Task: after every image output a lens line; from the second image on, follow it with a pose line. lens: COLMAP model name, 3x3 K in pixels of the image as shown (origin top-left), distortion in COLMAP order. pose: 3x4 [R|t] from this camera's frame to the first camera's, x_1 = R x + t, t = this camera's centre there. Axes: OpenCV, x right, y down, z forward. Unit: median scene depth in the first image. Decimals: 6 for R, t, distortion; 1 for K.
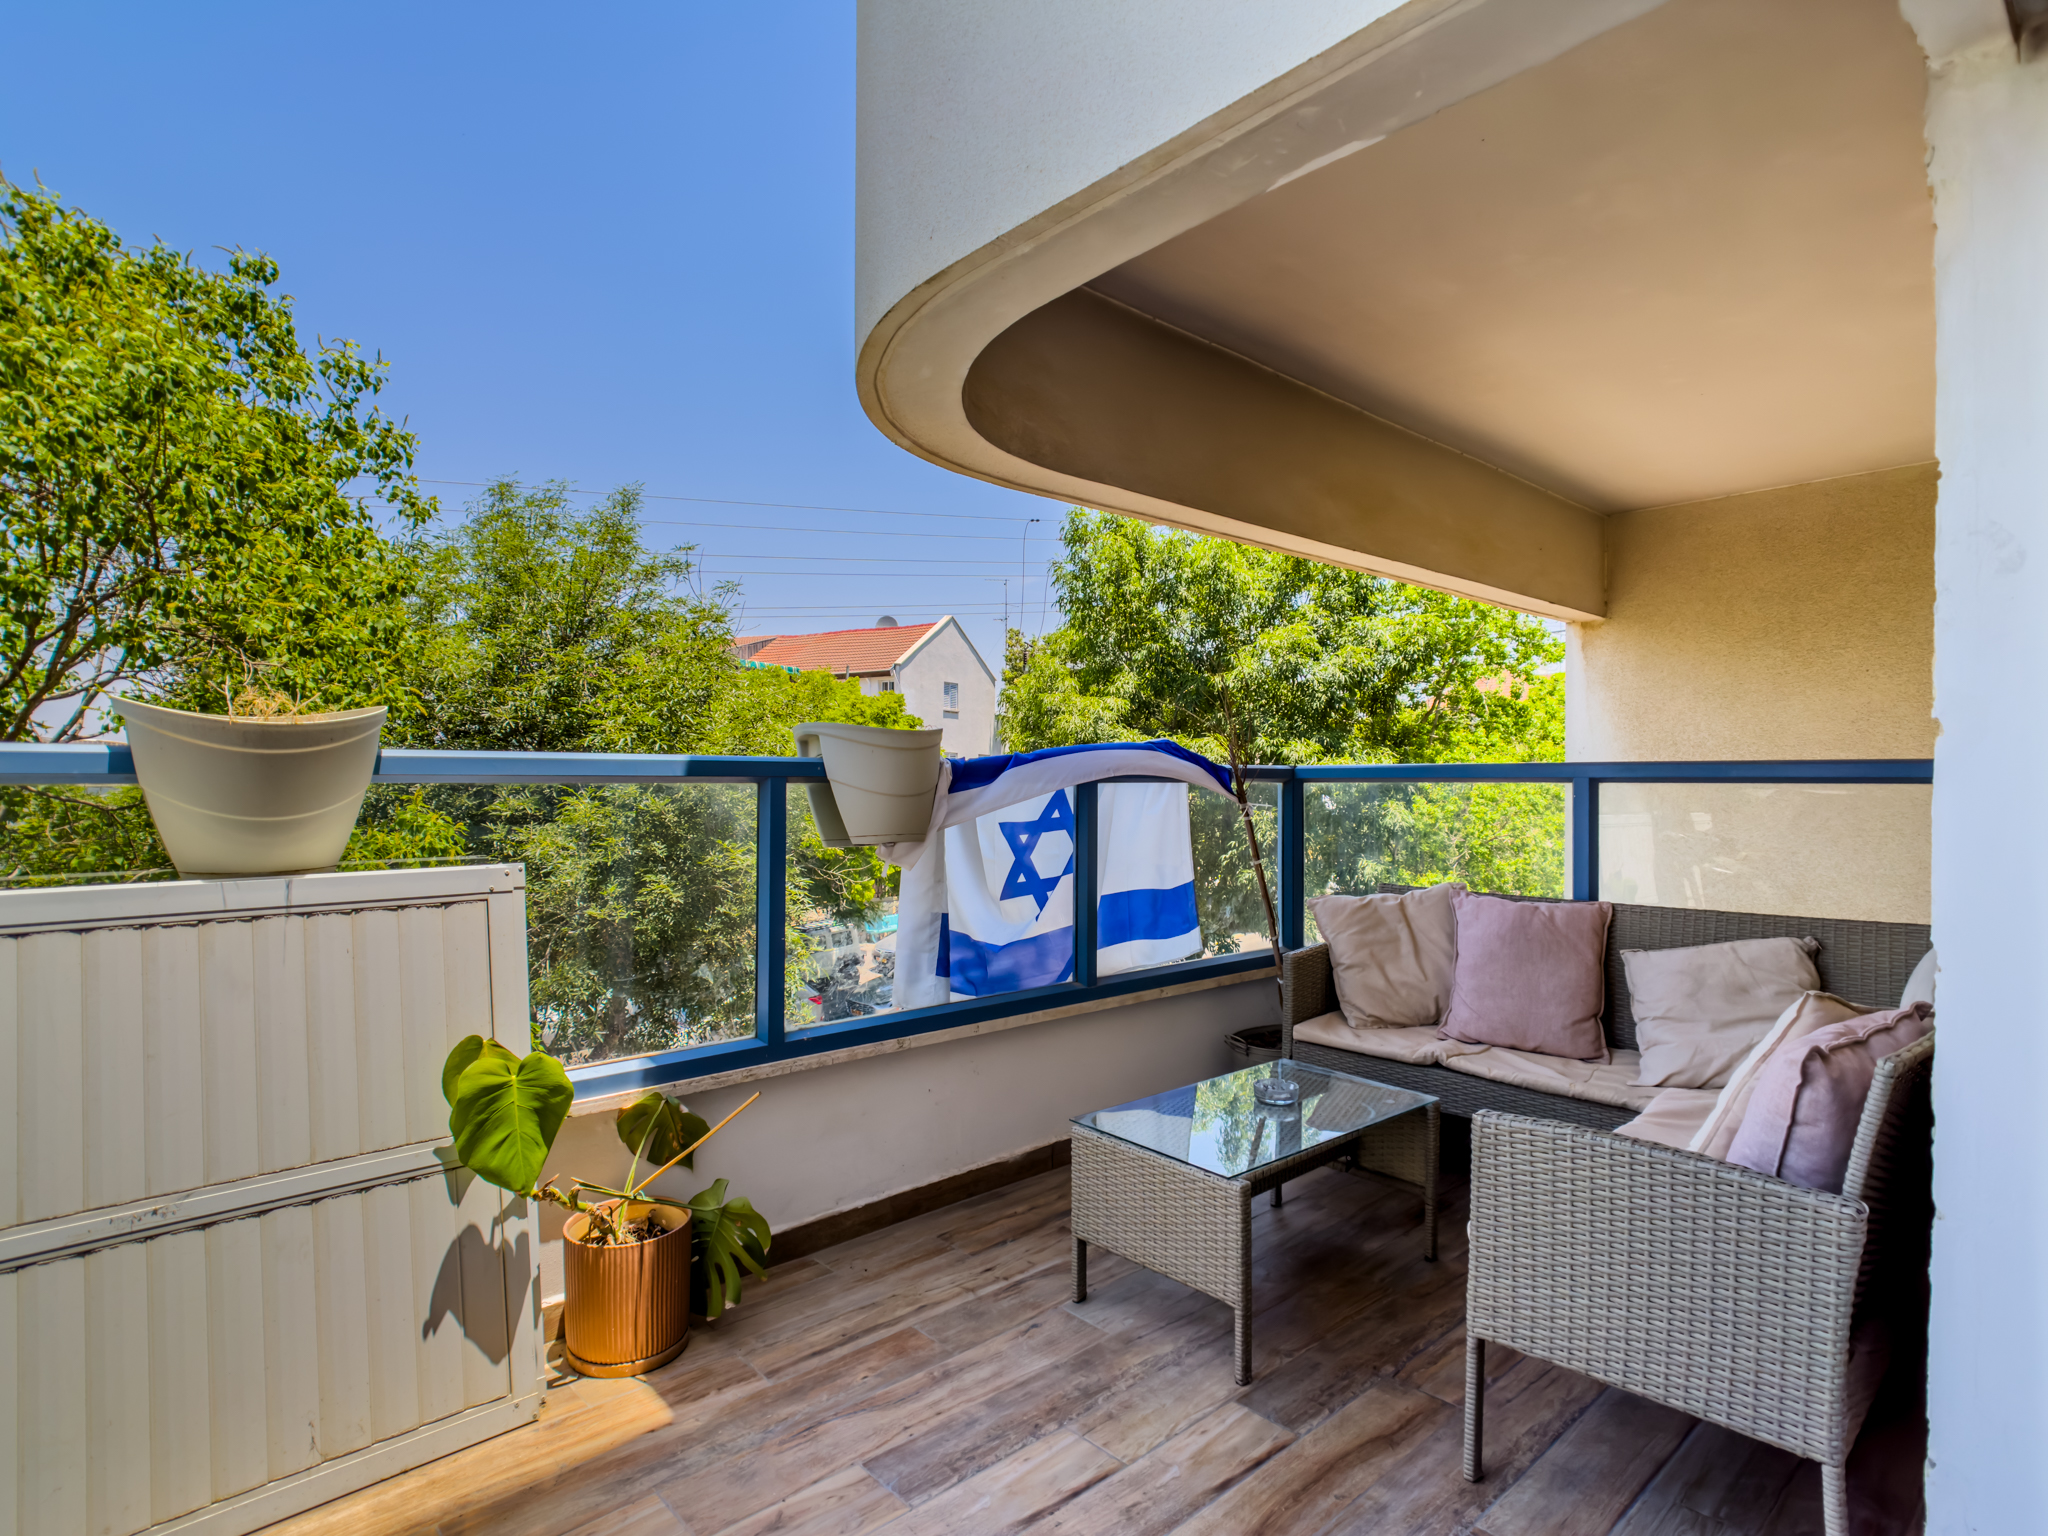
lens RADIAL K [[1104.3, 0, 1004.9], [0, 1104.3, 761.1], [0, 0, 1]] dist [0.037718, -0.020667]
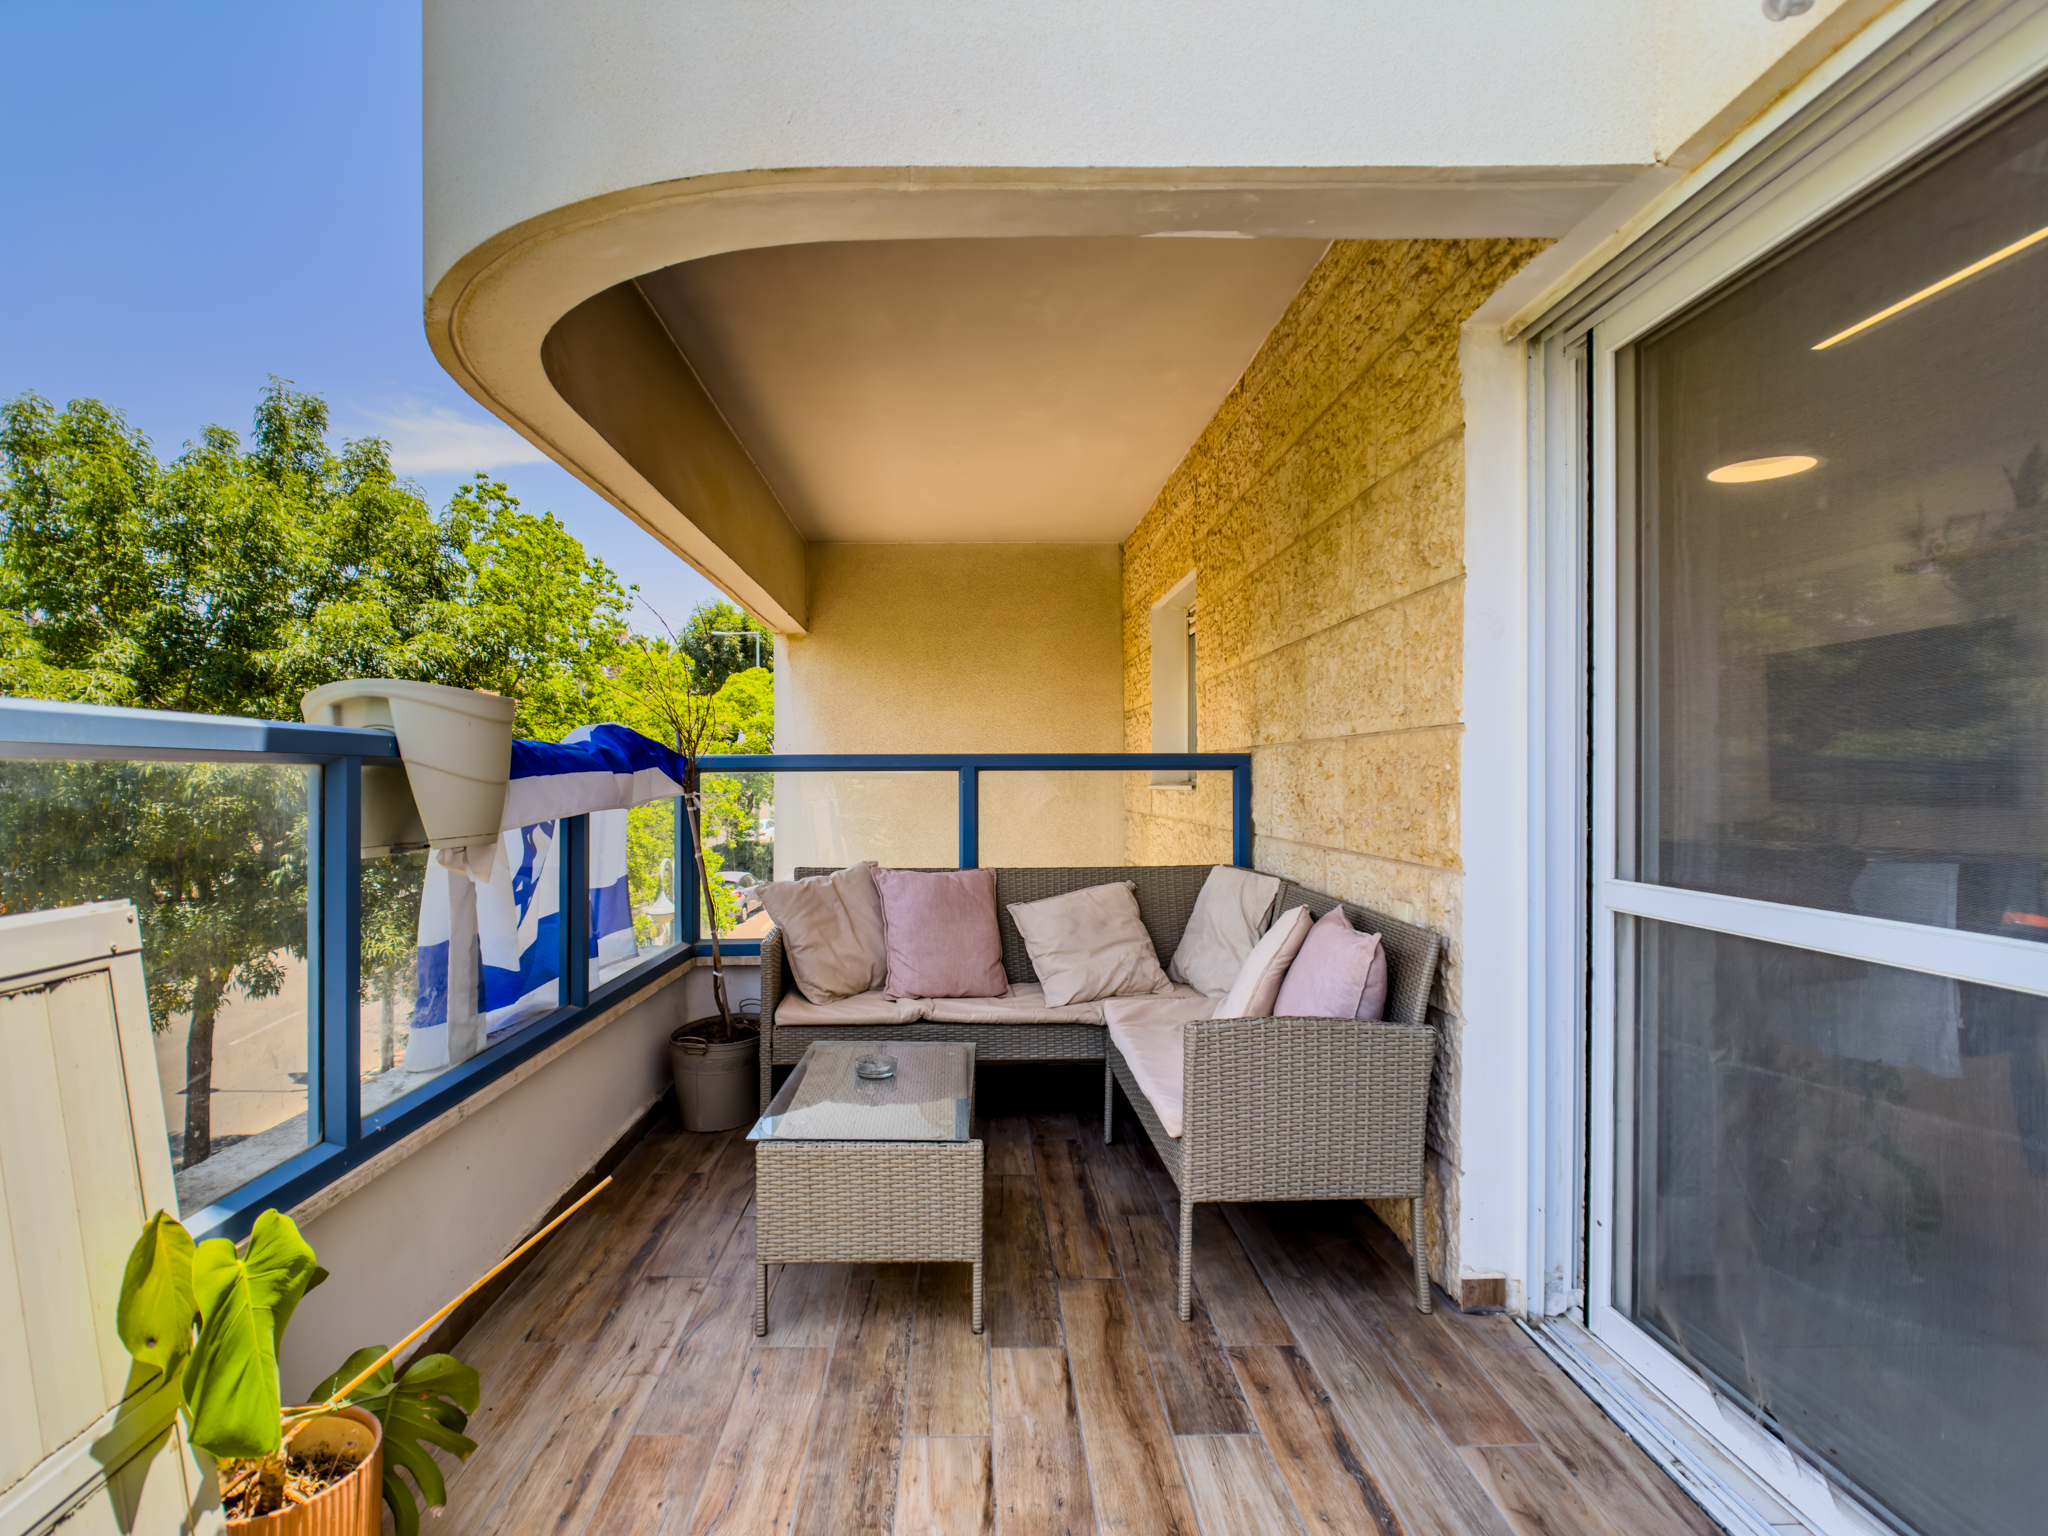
lens RADIAL K [[1104.3, 0, 1004.9], [0, 1104.3, 761.1], [0, 0, 1]] dist [0.037718, -0.020667]
pose [[0.662992, 0.006659, 0.748597, -0.382386], [-0.007513, 0.999969, -0.002241, 0.012351], [-0.748589, -0.004138, 0.663022, 0.191582]]
